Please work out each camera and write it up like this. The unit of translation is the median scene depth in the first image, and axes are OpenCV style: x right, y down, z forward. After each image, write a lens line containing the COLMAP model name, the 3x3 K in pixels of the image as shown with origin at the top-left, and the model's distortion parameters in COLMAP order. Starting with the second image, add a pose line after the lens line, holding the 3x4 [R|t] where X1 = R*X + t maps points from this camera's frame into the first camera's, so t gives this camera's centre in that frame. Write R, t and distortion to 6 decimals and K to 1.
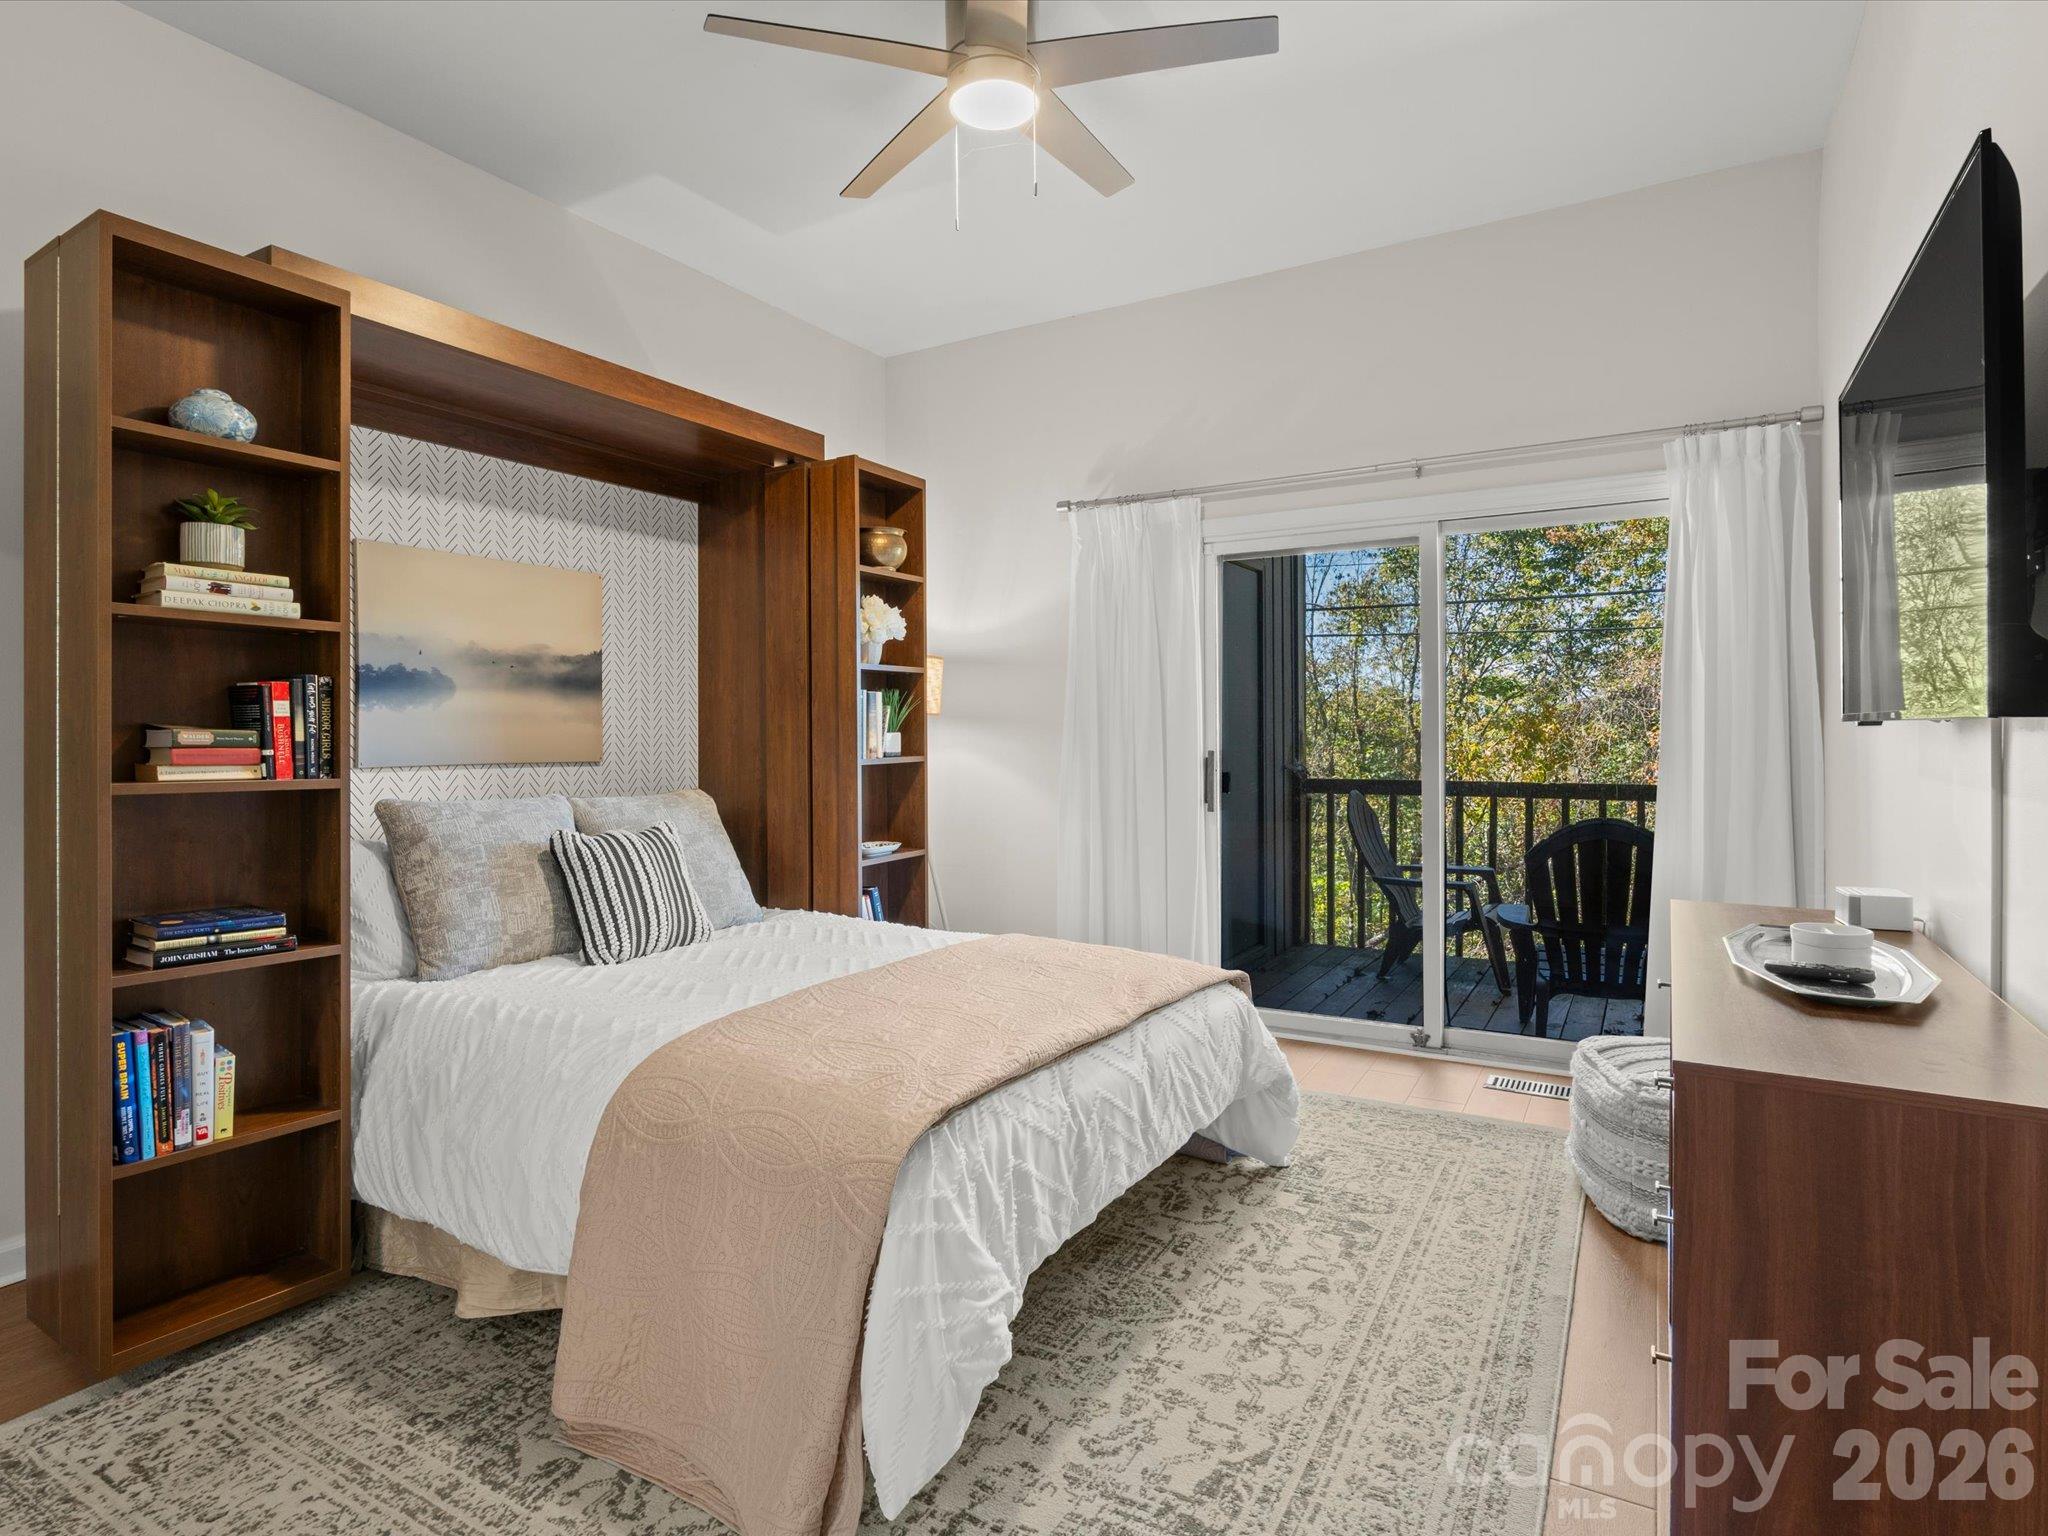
lens RADIAL K [[1075.2, 0, 1028.7], [0, 1075.2, 727.5], [0, 0, 1]] dist [-0.005567, -0.003414]
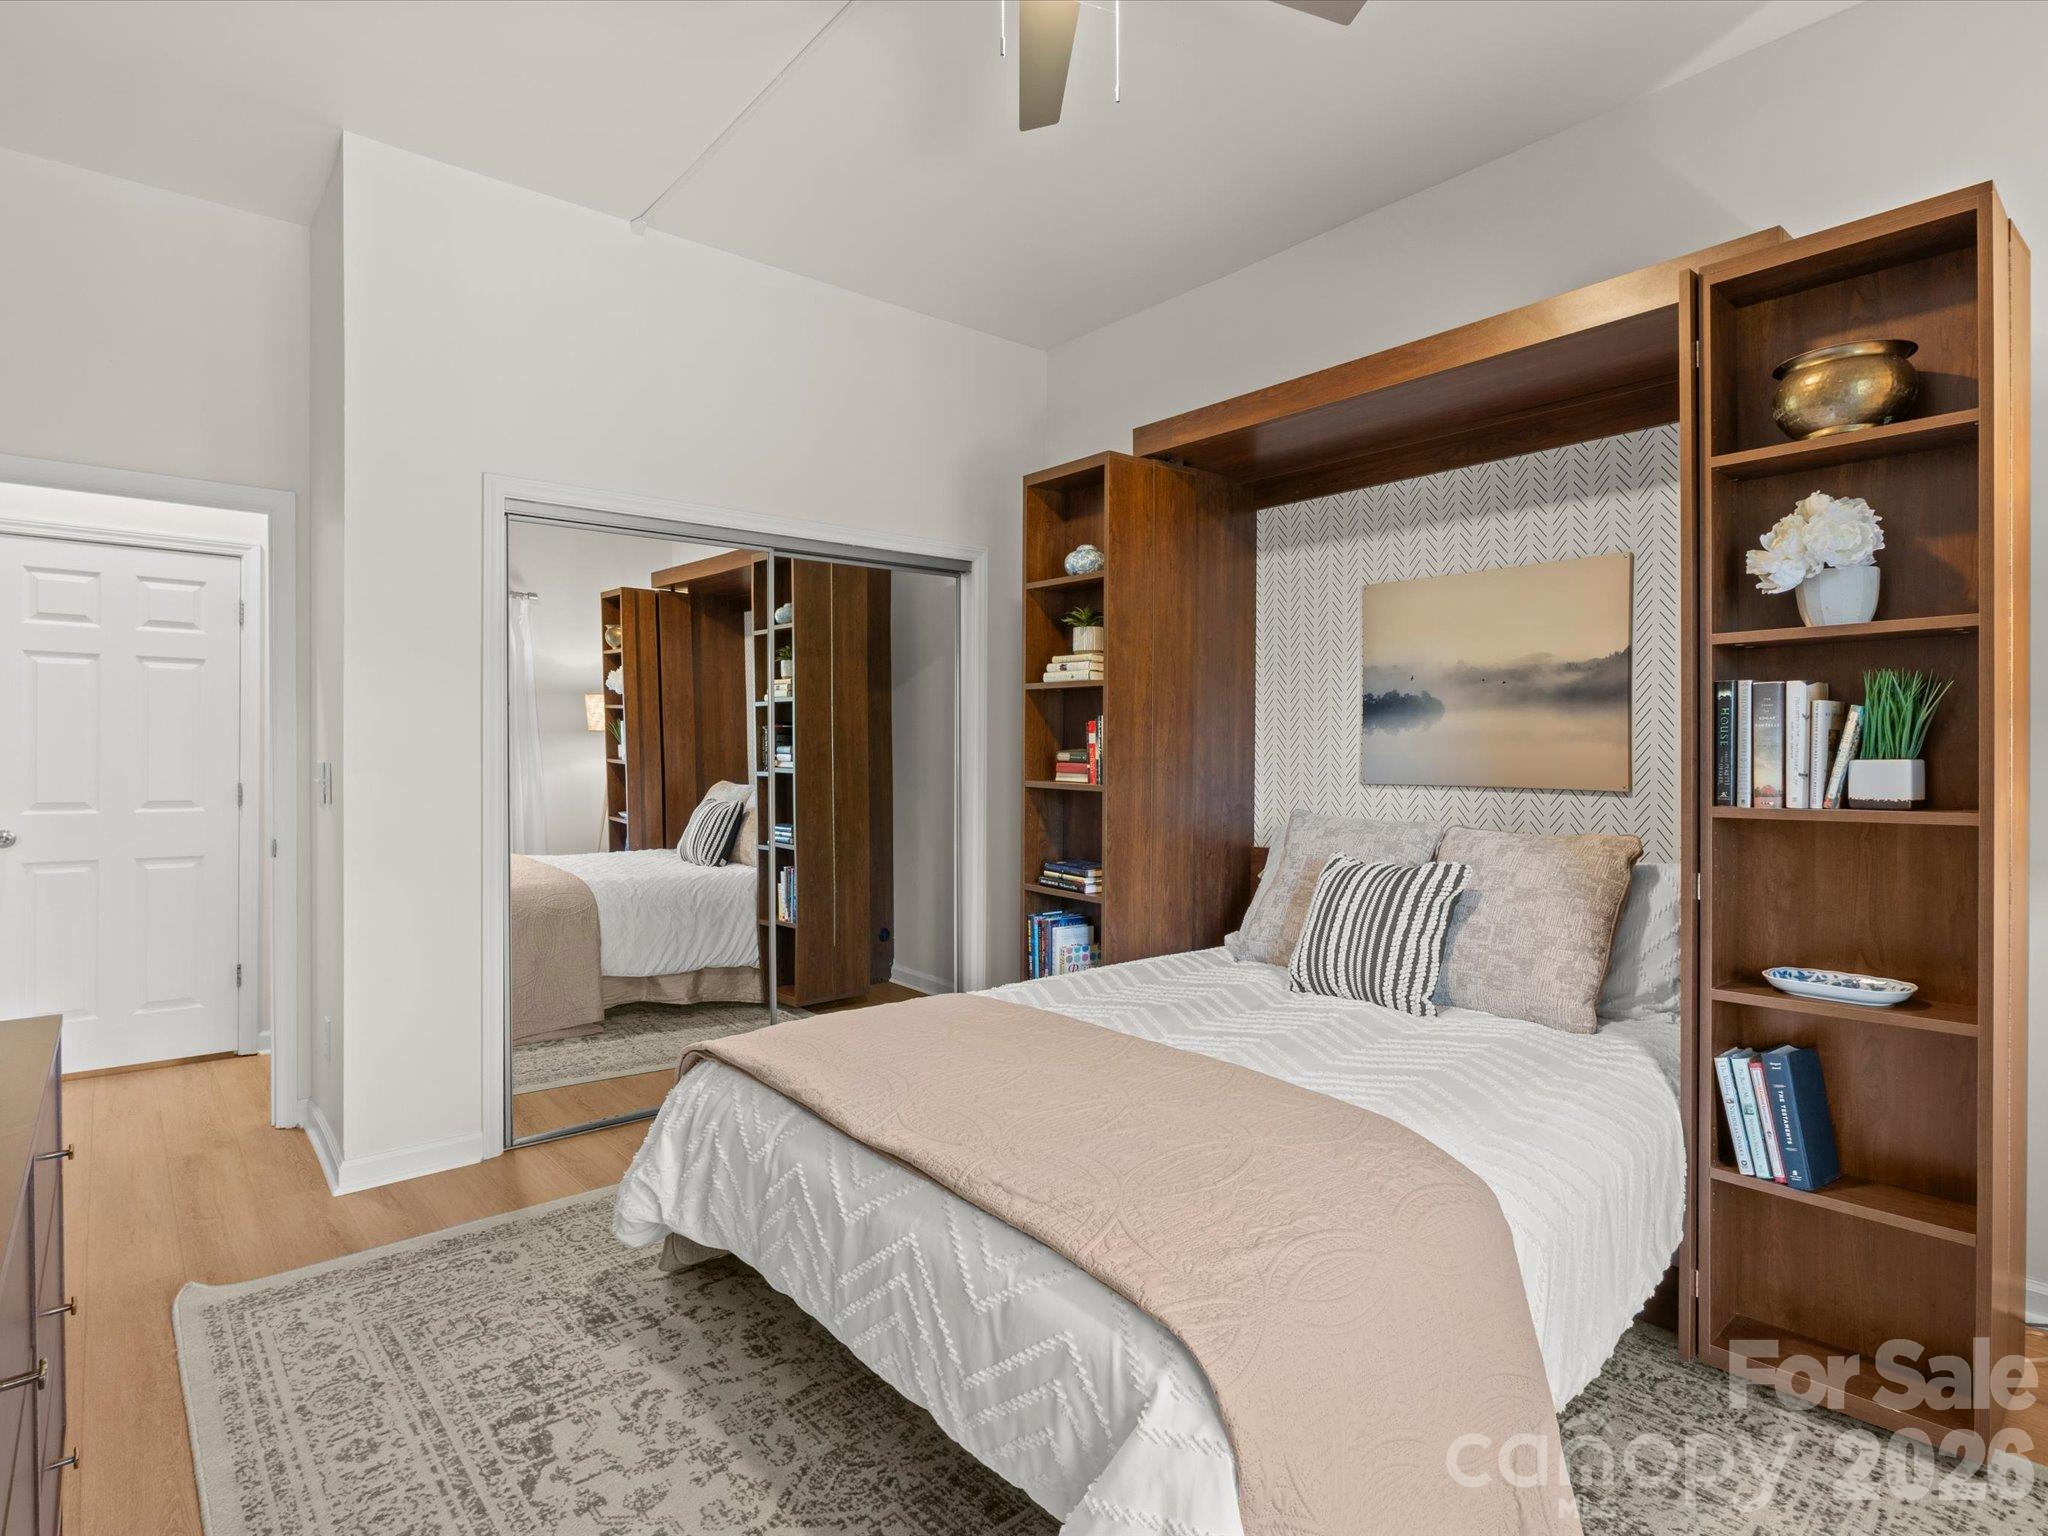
lens RADIAL K [[1075.2, 0, 1034.8], [0, 1075.2, 748.0], [0, 0, 1]] dist [-0.005567, -0.003414]
pose [[-0.324158, 0.002058, -0.946001, 0.862729], [0.005358, 0.999986, 0.000340, -0.004523], [0.945988, -0.004959, -0.324164, 1.518391]]
